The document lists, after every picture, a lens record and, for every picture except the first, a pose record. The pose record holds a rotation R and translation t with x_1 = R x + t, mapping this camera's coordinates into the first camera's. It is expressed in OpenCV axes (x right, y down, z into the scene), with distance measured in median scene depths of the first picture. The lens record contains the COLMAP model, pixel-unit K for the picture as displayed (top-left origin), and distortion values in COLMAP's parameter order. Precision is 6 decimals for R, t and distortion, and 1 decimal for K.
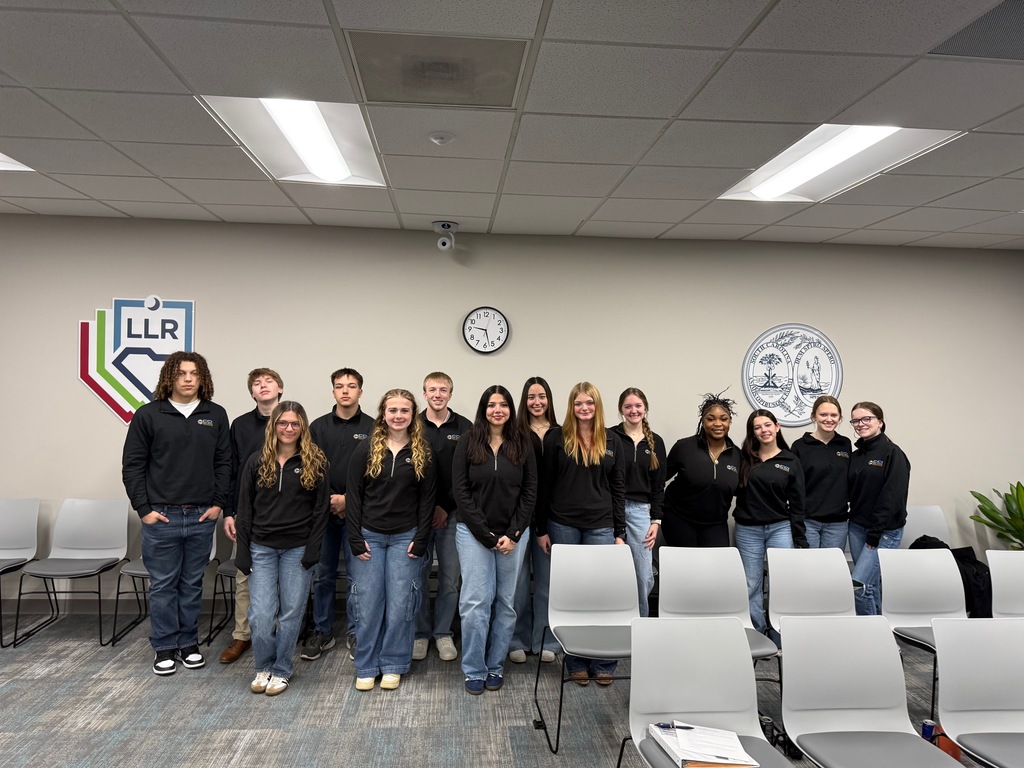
lens RADIAL K [[725.3, 0, 503.8], [0, 725.3, 383.0], [0, 0, 1]] dist [0.017745, -0.025384]
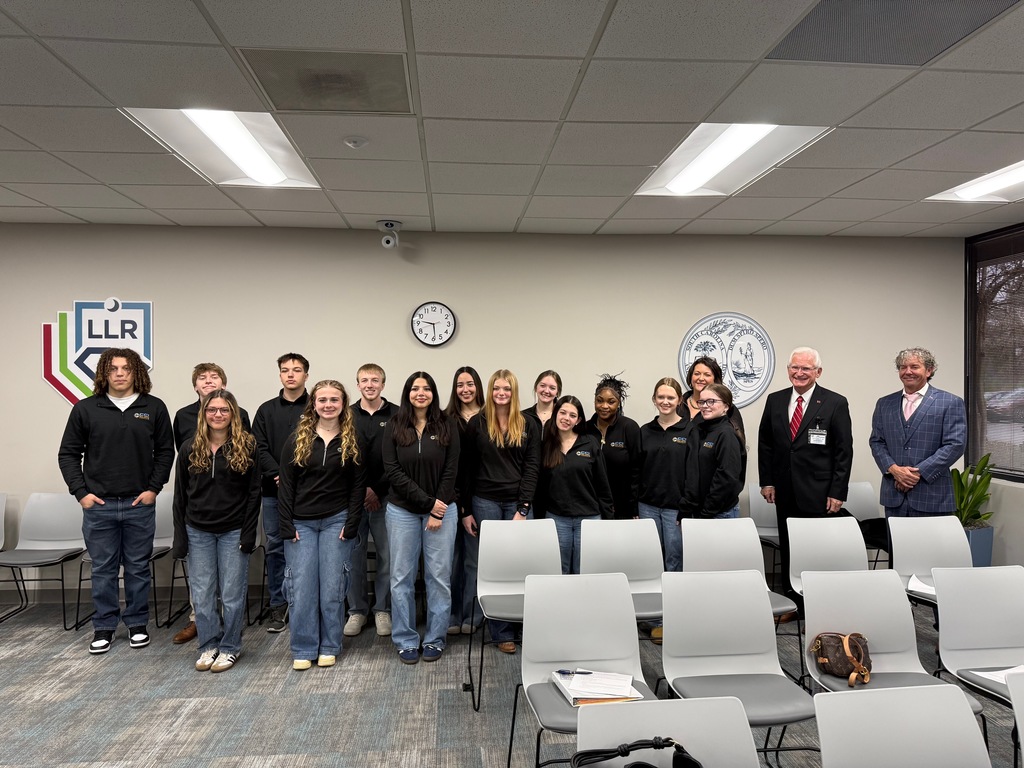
lens RADIAL K [[725.3, 0, 513.0], [0, 725.3, 385.4], [0, 0, 1]] dist [0.017745, -0.025384]
pose [[0.999723, -0.021682, 0.009115, 0.099630], [0.021668, 0.999764, 0.001662, 0.020583], [-0.009149, -0.001464, 0.999957, -0.062806]]
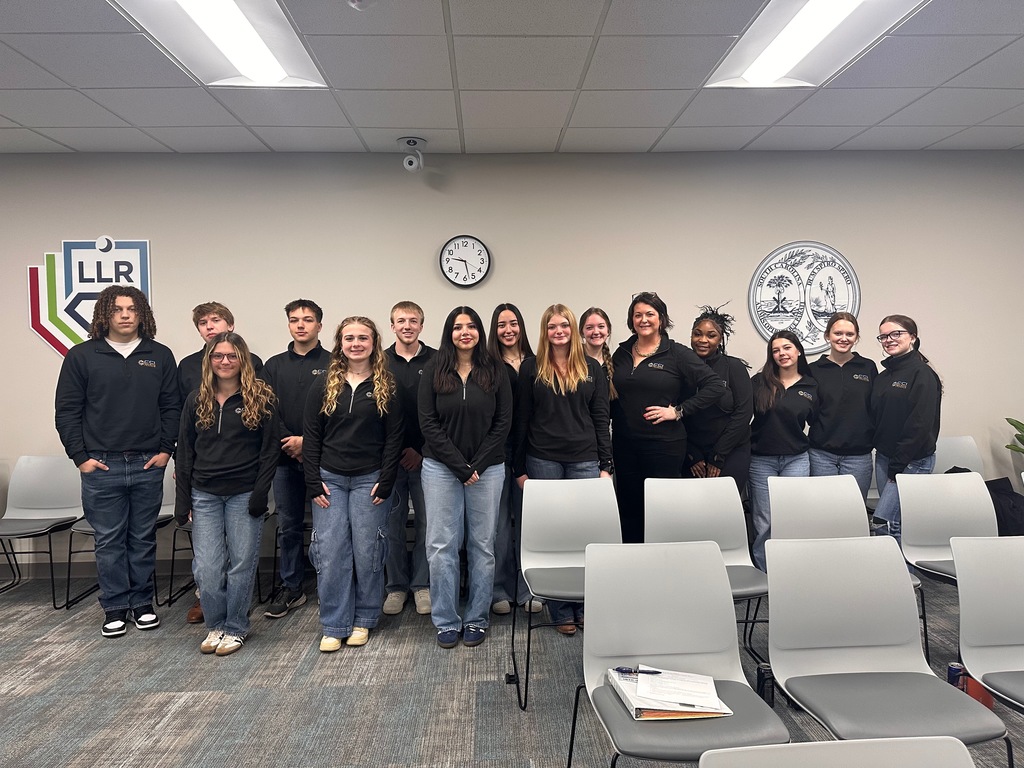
lens RADIAL K [[717.4, 0, 523.6], [0, 717.4, 378.2], [0, 0, 1]] dist [0.023098, -0.028022]
pose [[0.998981, -0.035075, -0.028392, 0.087165], [0.035812, 0.999024, 0.025867, 0.068653], [0.027457, -0.026857, 0.999262, 0.111902]]
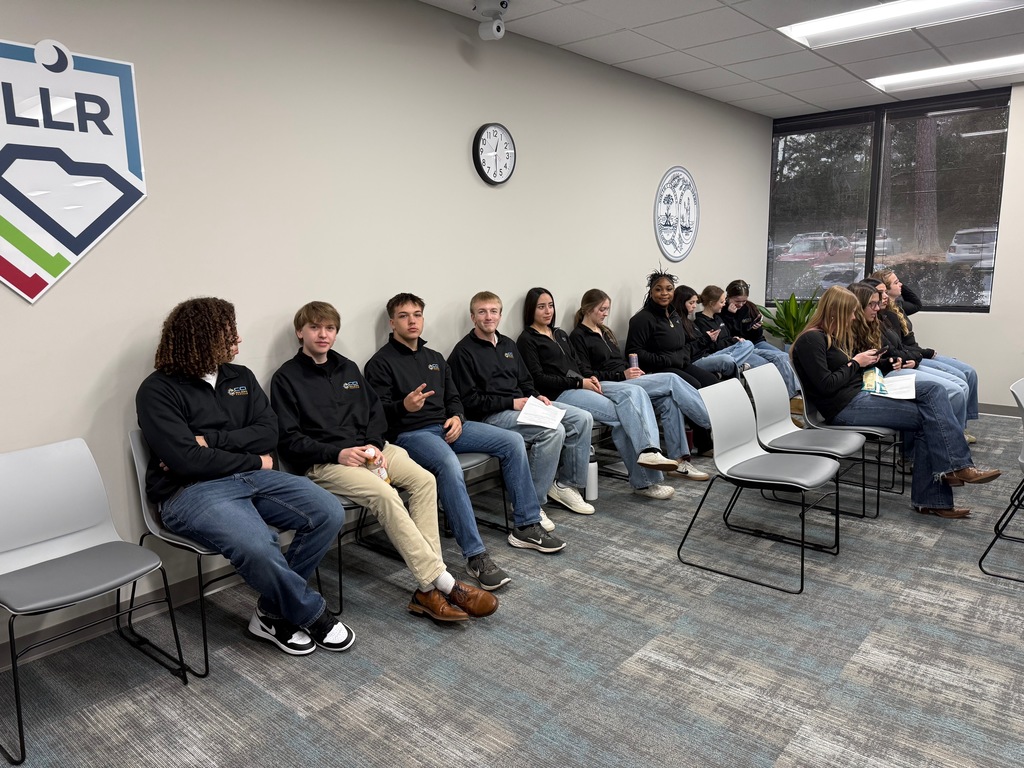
lens RADIAL K [[725.3, 0, 484.1], [0, 725.3, 389.8], [0, 0, 1]] dist [0.017745, -0.025384]
pose [[0.716377, -0.158396, 0.679496, -0.790812], [0.047896, 0.982757, 0.178592, 0.051393], [-0.696067, -0.095394, 0.711611, 0.498388]]
